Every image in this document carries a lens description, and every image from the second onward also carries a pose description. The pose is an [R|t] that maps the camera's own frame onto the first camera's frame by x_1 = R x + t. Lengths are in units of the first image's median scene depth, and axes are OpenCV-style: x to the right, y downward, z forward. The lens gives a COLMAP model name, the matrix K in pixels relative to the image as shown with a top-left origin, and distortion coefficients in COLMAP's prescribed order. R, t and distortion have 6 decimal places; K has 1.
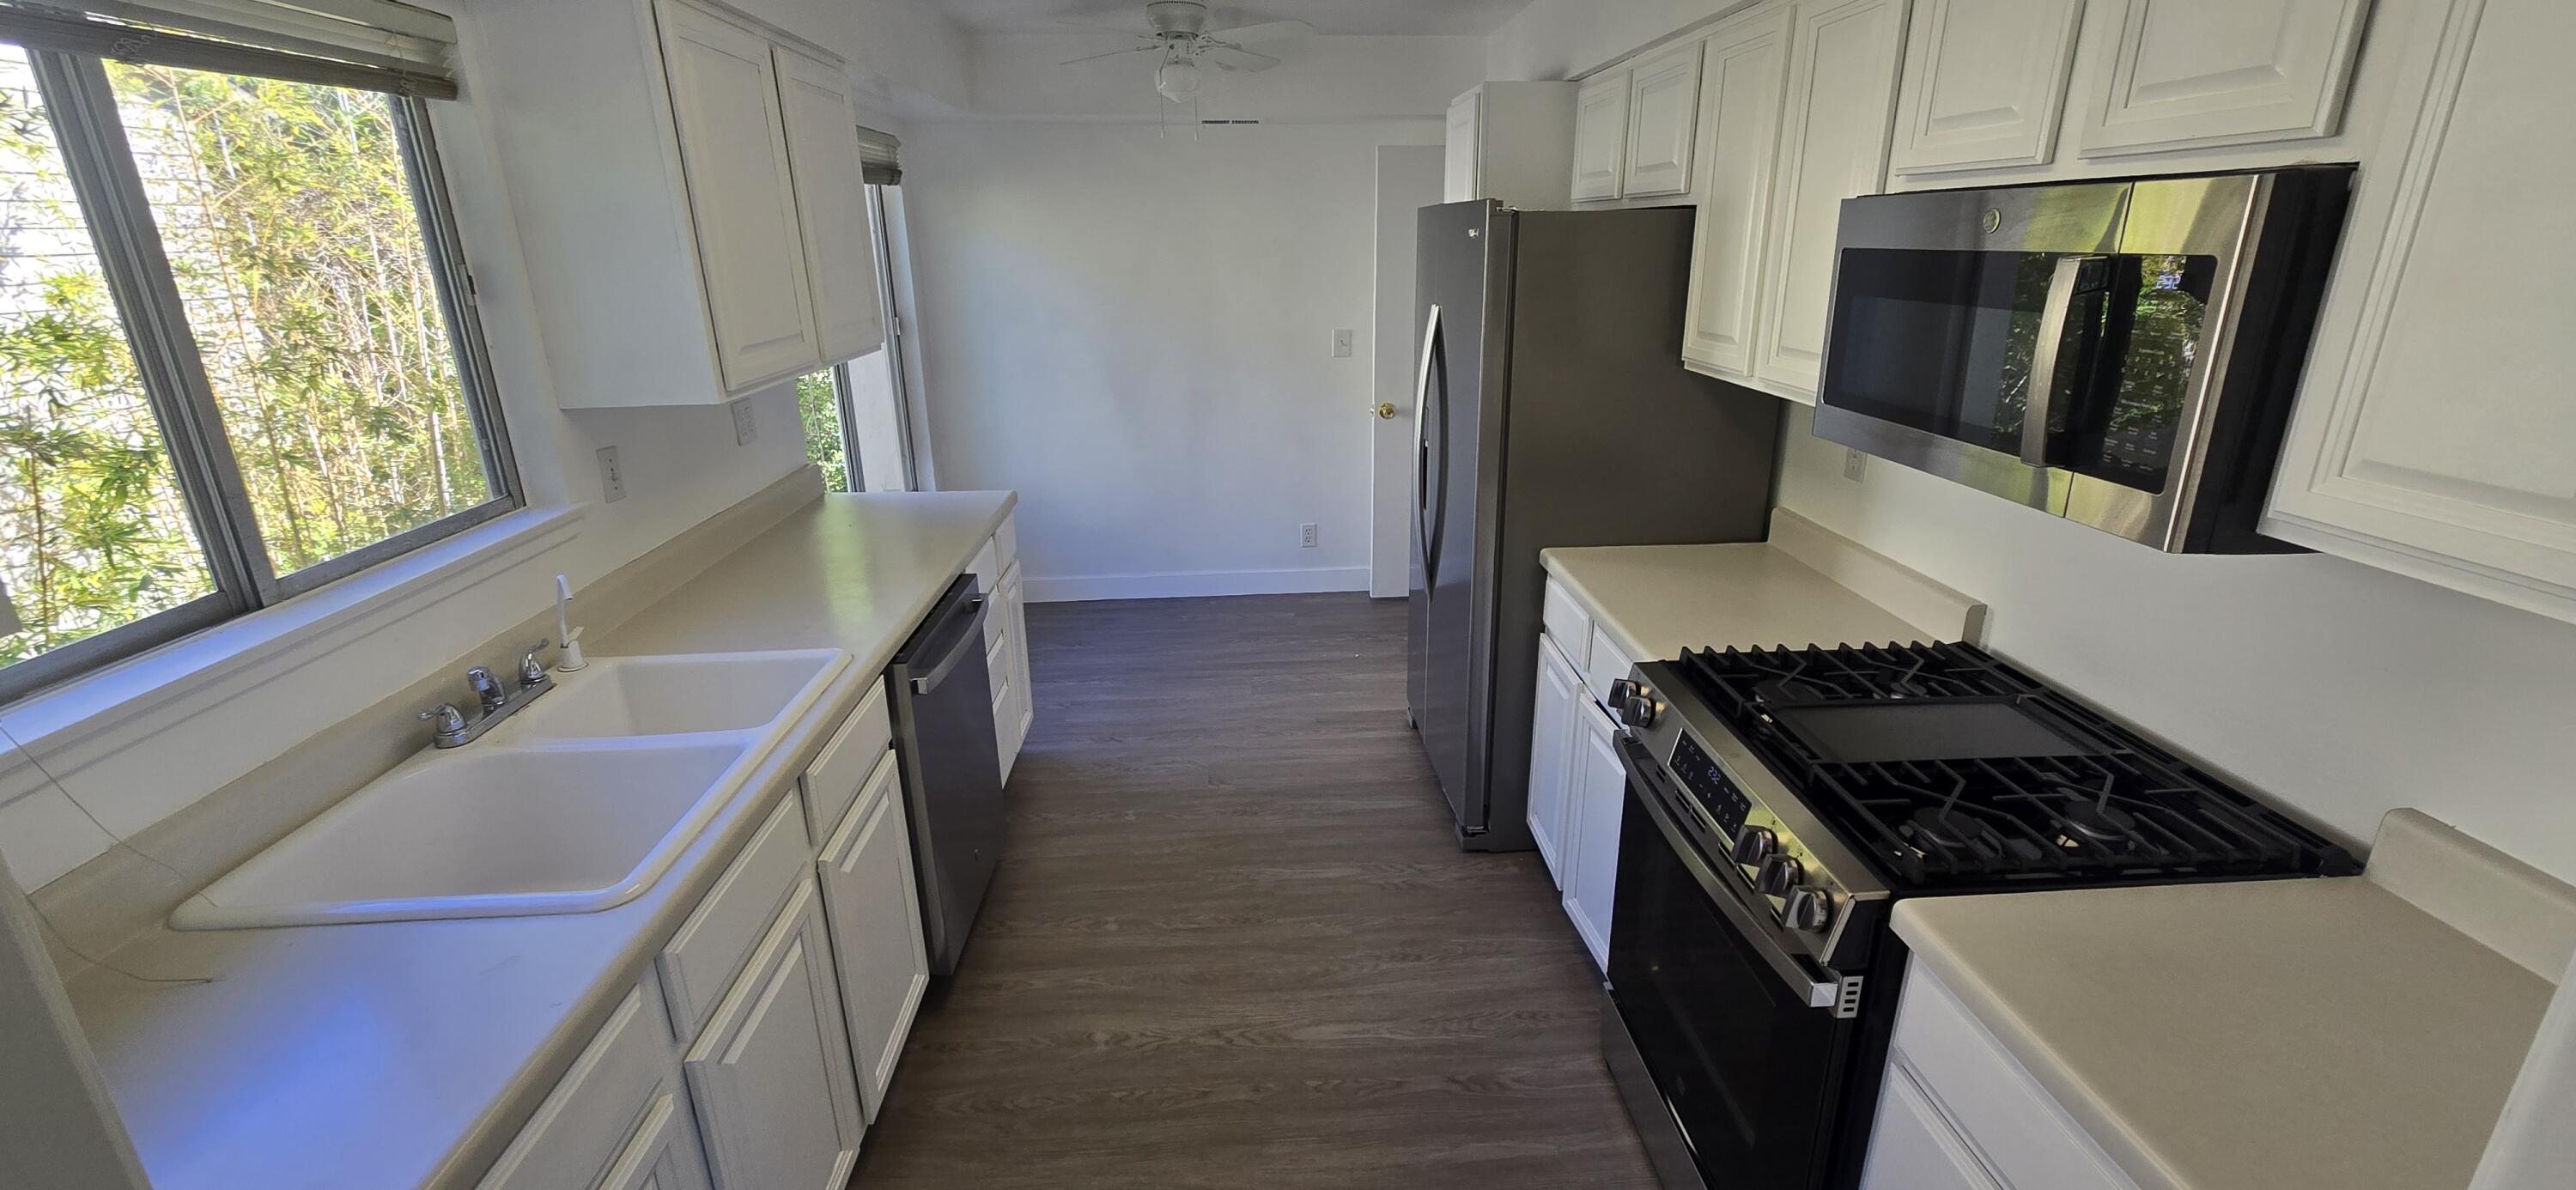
lens RADIAL K [[1081.2, 0, 1291.0], [0, 1081.2, 600.9], [0, 0, 1]] dist [0.015394, 0.000752]
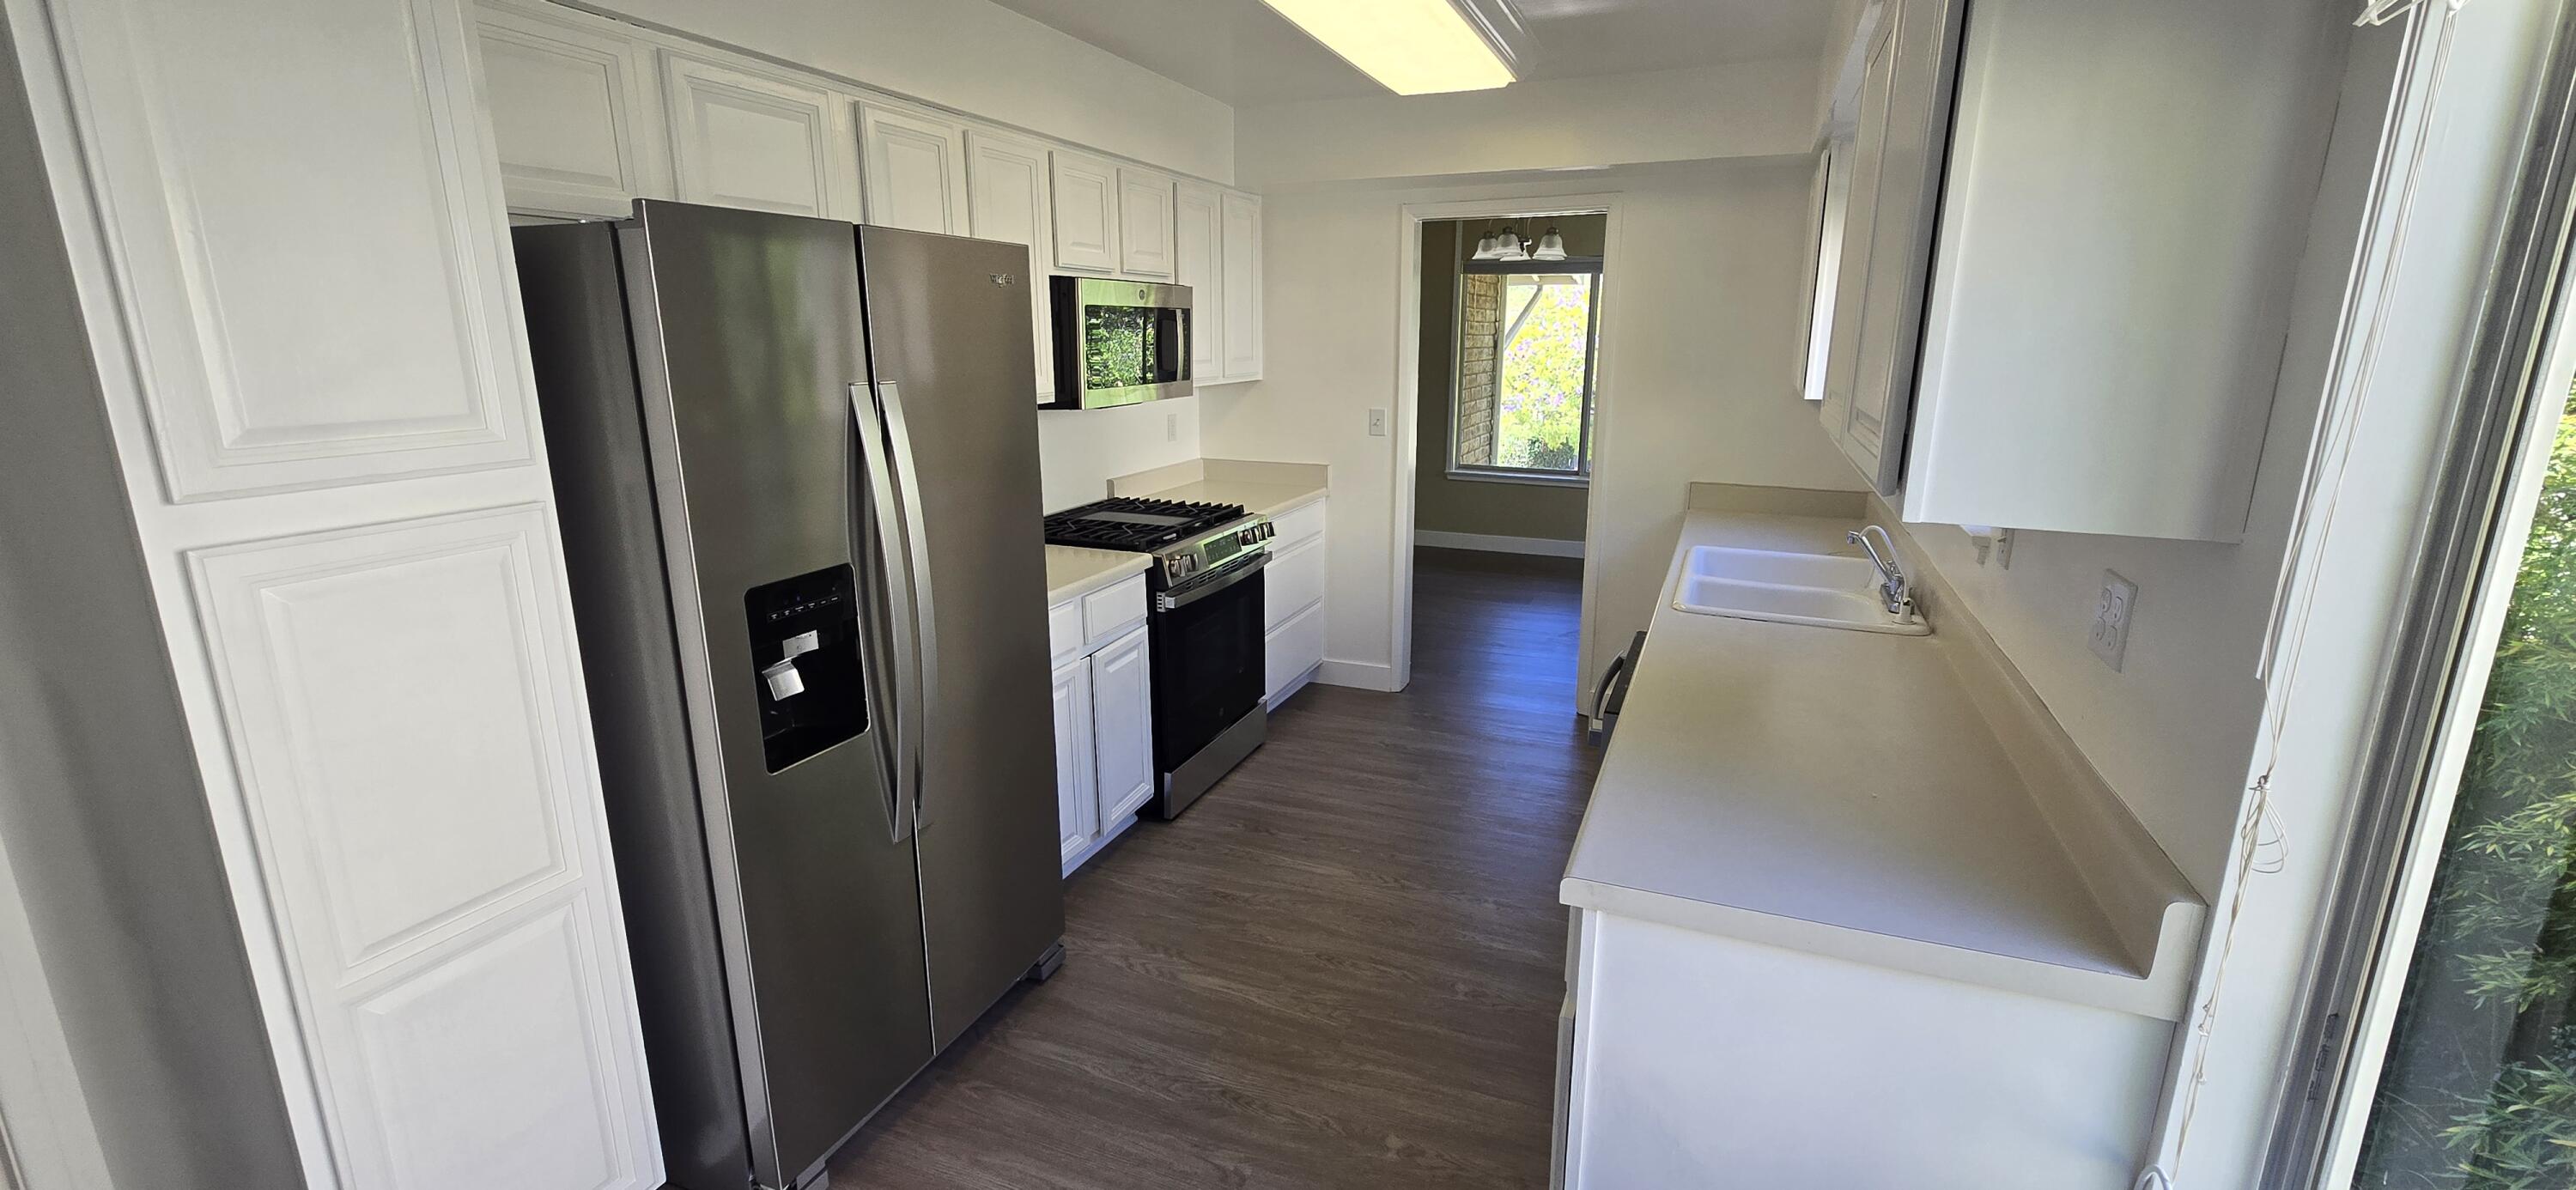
lens RADIAL K [[1081.2, 0, 1289.8], [0, 1081.2, 593.3], [0, 0, 1]] dist [0.015394, 0.000752]
pose [[-0.899291, -0.095178, 0.426869, -0.424527], [0.149154, 0.850775, 0.503920, -0.526898], [-0.411132, 0.516840, -0.750898, 1.678660]]
